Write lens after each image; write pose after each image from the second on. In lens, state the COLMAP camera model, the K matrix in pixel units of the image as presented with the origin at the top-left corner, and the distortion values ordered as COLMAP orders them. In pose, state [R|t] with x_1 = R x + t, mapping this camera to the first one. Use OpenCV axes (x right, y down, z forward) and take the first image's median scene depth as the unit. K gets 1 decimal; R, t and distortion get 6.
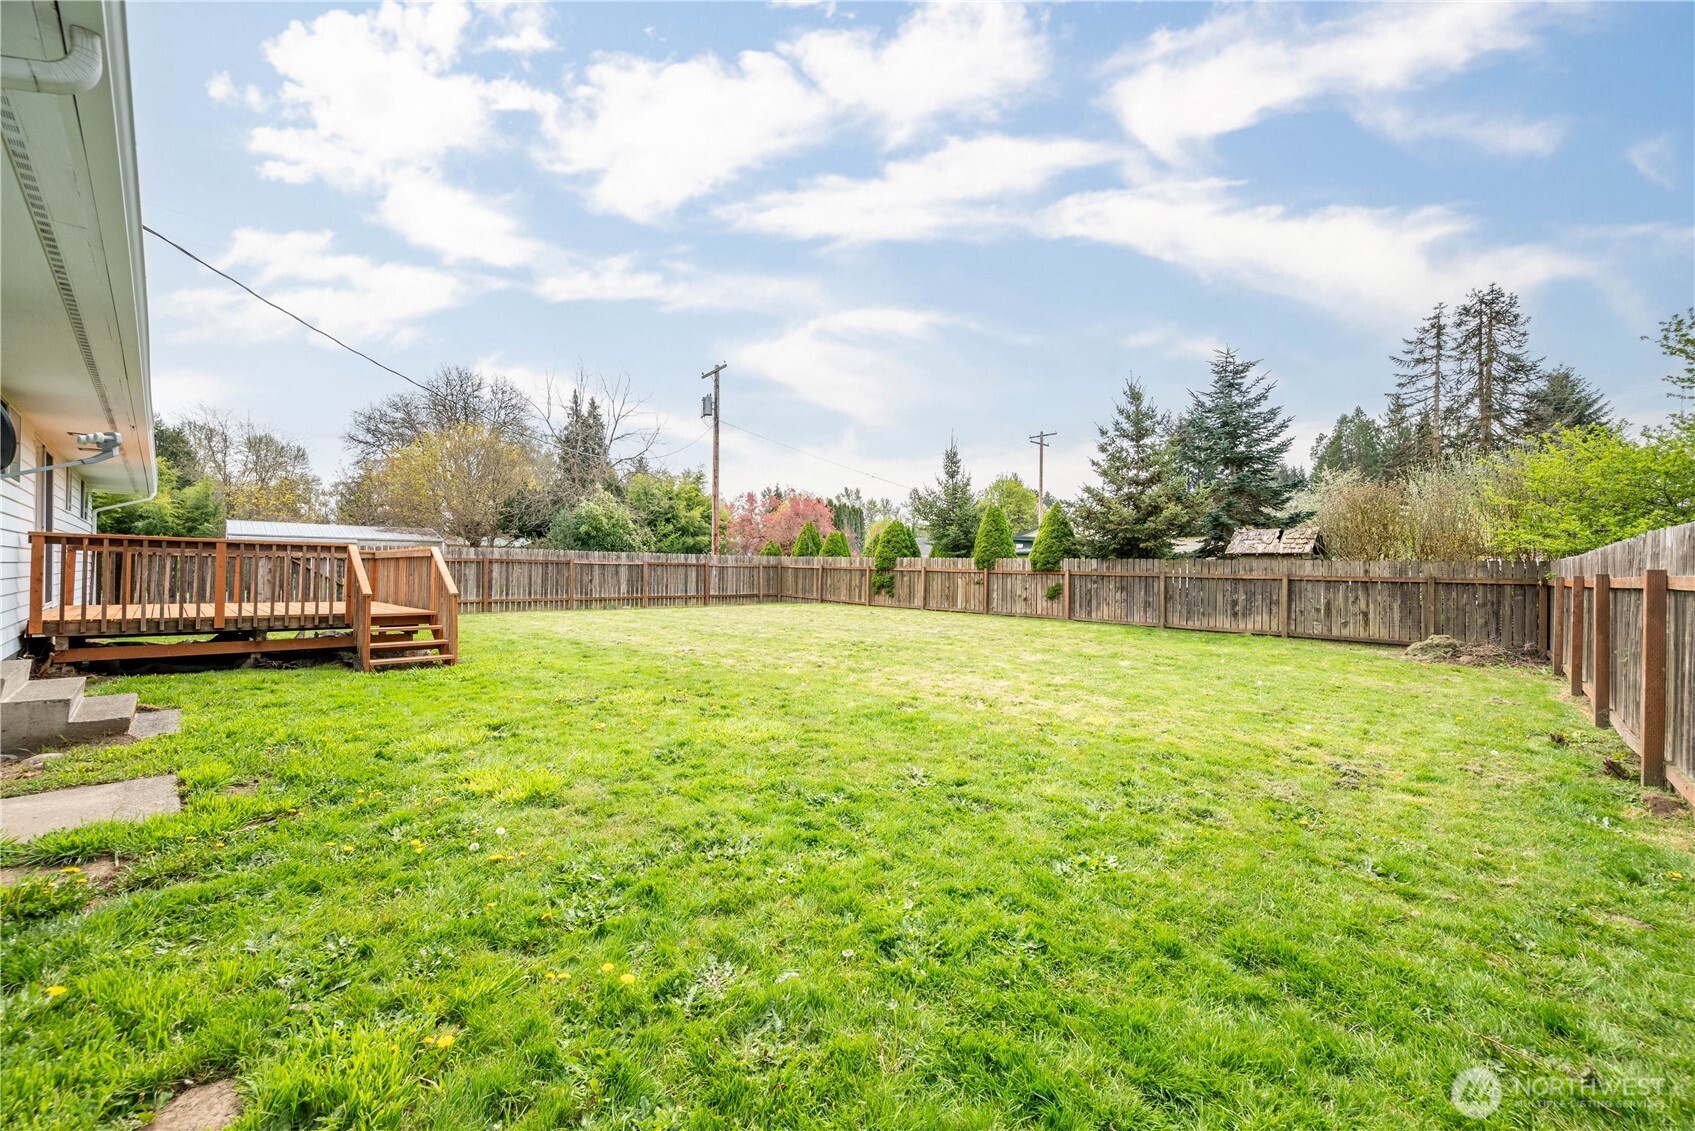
lens RADIAL K [[662.3, 0, 847.5], [0, 662.3, 565.5], [0, 0, 1]] dist [-0.000086, 0.000014]
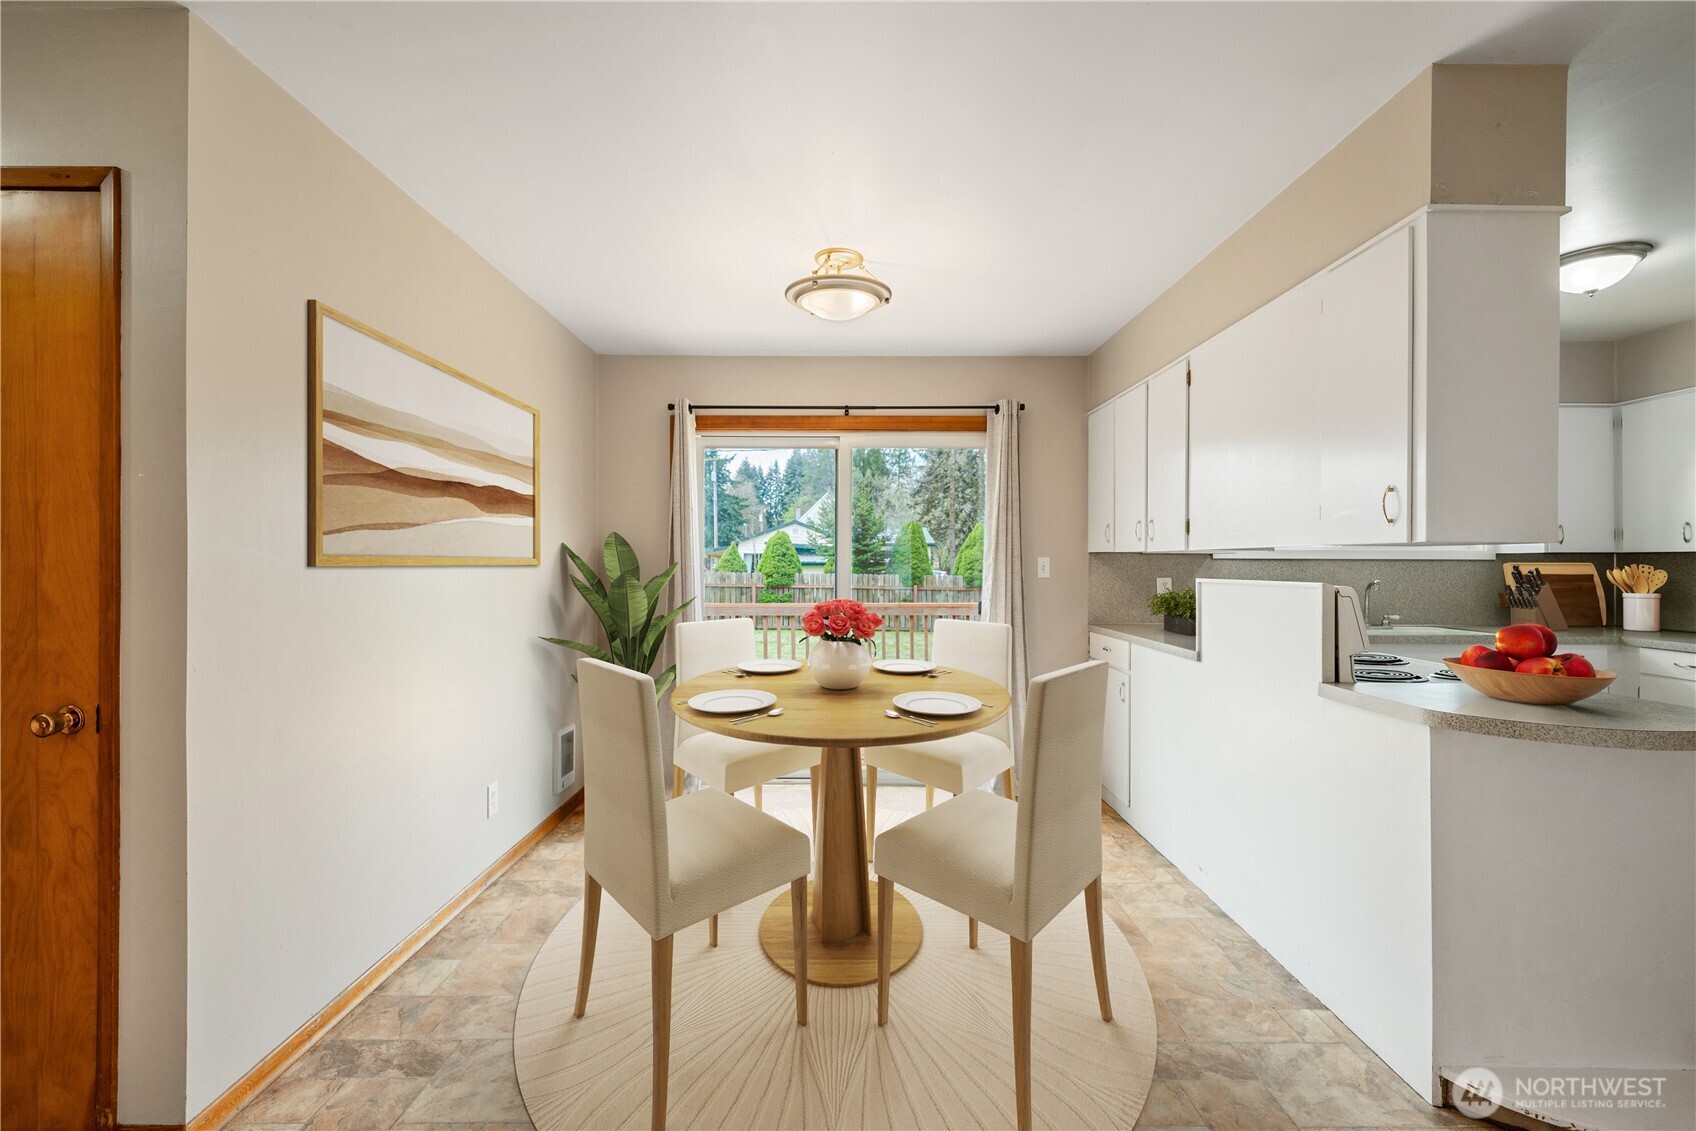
lens RADIAL K [[757.8, 0, 848.0], [0, 757.8, 565.5], [0, 0, 1]] dist [0.001093, 0.000180]
pose [[0.721300, -0.008045, 0.692576, -0.678352], [0.000301, 0.999936, 0.011301, -0.039869], [-0.692622, -0.007943, 0.721257, 0.262541]]
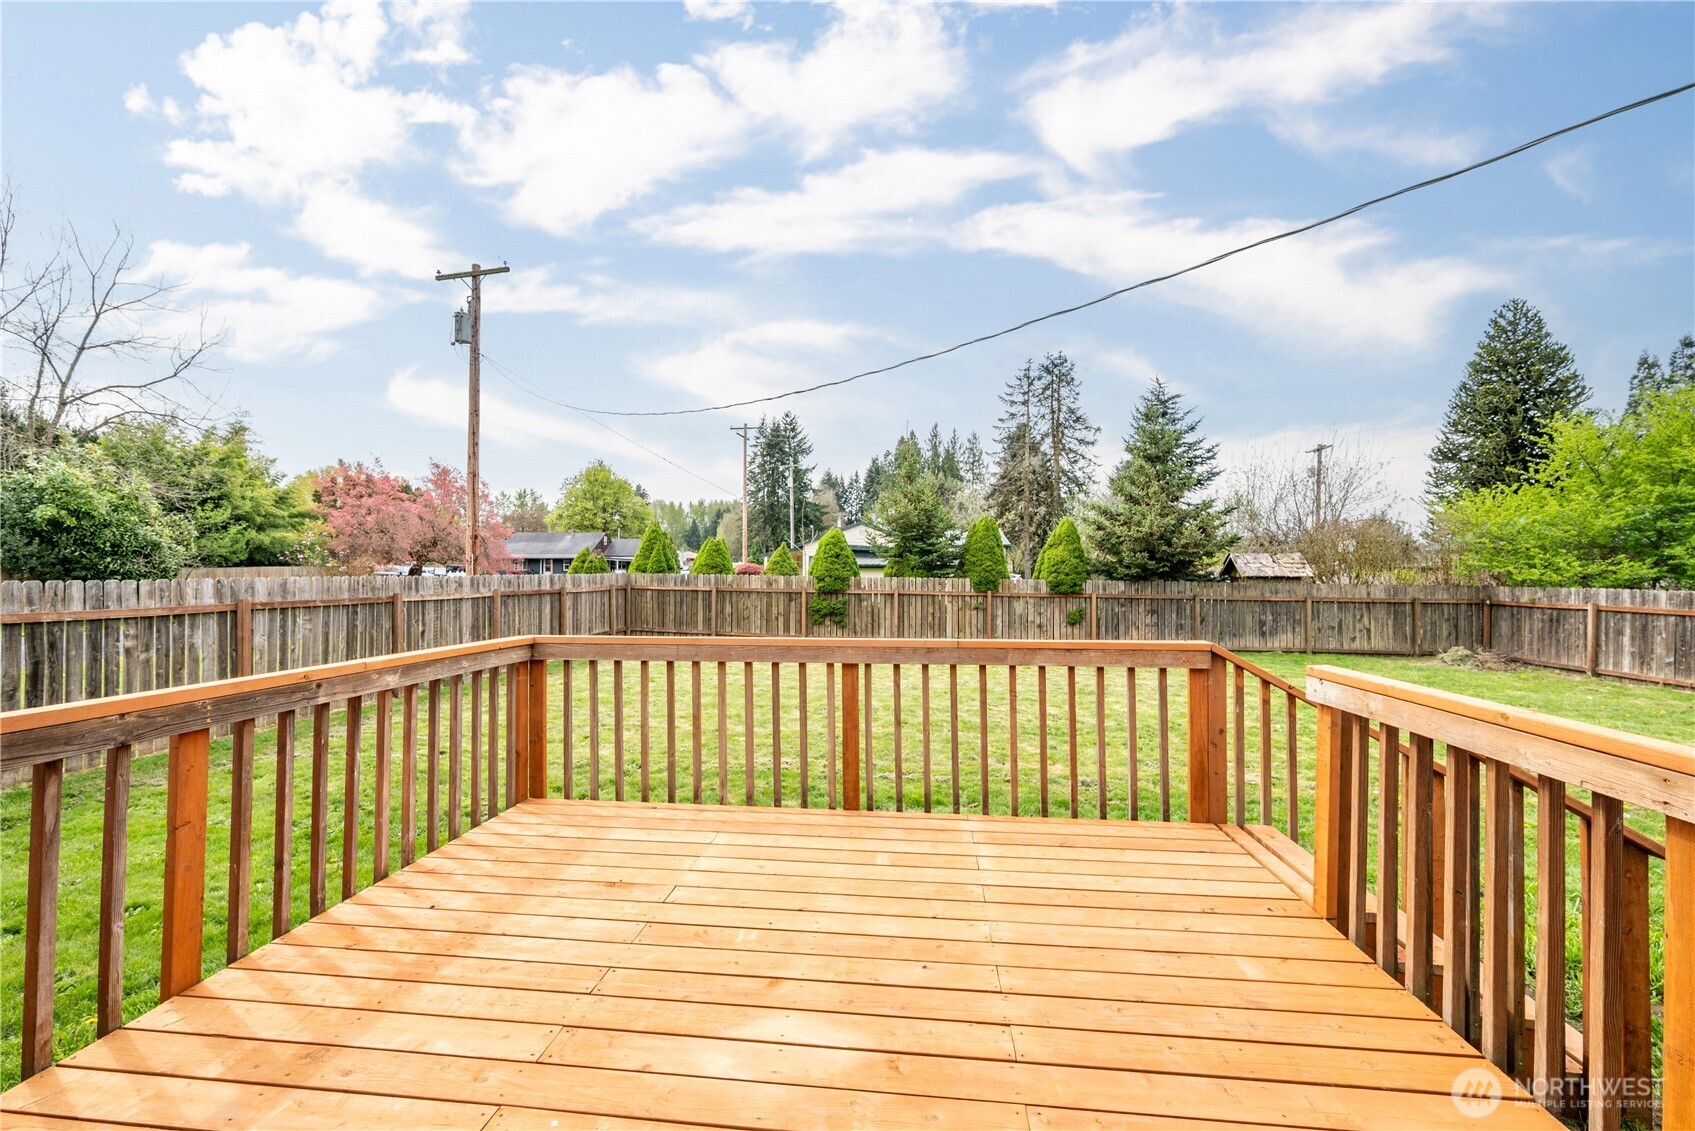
lens RADIAL K [[701.0, 0, 847.5], [0, 701.0, 565.5], [0, 0, 1]] dist [-0.001351, -0.000013]
pose [[0.793255, -0.005384, 0.608865, -0.506576], [0.001961, 0.999978, 0.006287, -0.036065], [-0.608886, -0.003793, 0.793249, 0.412645]]
